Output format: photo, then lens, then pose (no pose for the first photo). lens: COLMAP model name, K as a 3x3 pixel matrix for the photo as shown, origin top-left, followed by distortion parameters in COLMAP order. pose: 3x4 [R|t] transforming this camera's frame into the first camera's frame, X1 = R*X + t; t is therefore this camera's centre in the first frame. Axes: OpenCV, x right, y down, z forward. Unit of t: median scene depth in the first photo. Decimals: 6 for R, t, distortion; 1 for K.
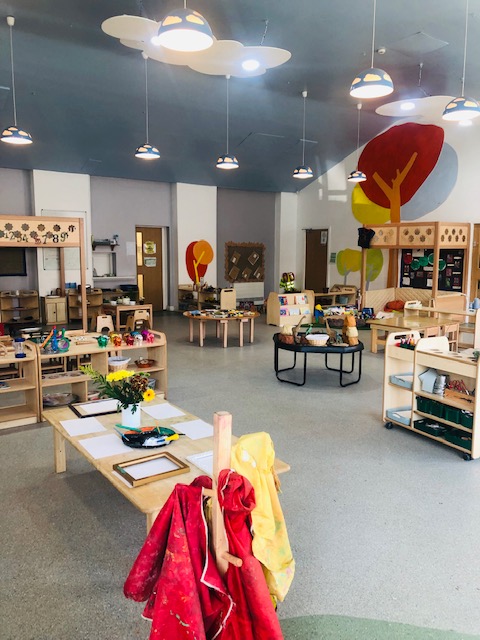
lens RADIAL K [[525.8, 0, 239.5], [0, 525.8, 319.2], [0, 0, 1]] dist [0.003461, 0.002725]
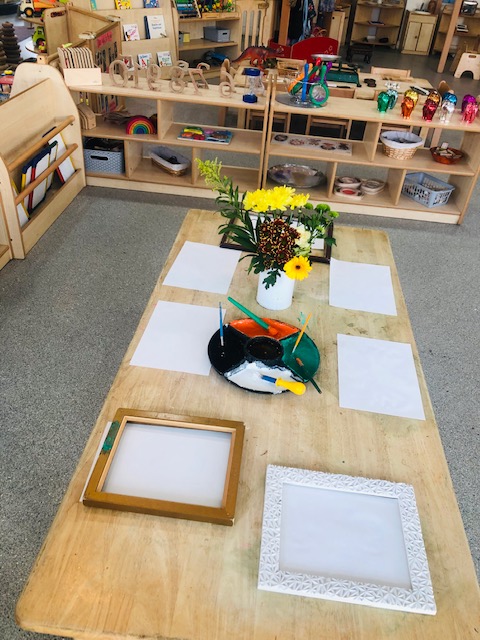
lens RADIAL K [[525.8, 0, 239.3], [0, 525.8, 319.3], [0, 0, 1]] dist [0.003461, 0.002725]
pose [[0.750045, 0.433498, -0.499512, 0.022230], [-0.154458, 0.849174, 0.505022, -0.024490], [0.643098, -0.301636, 0.703876, 0.398398]]
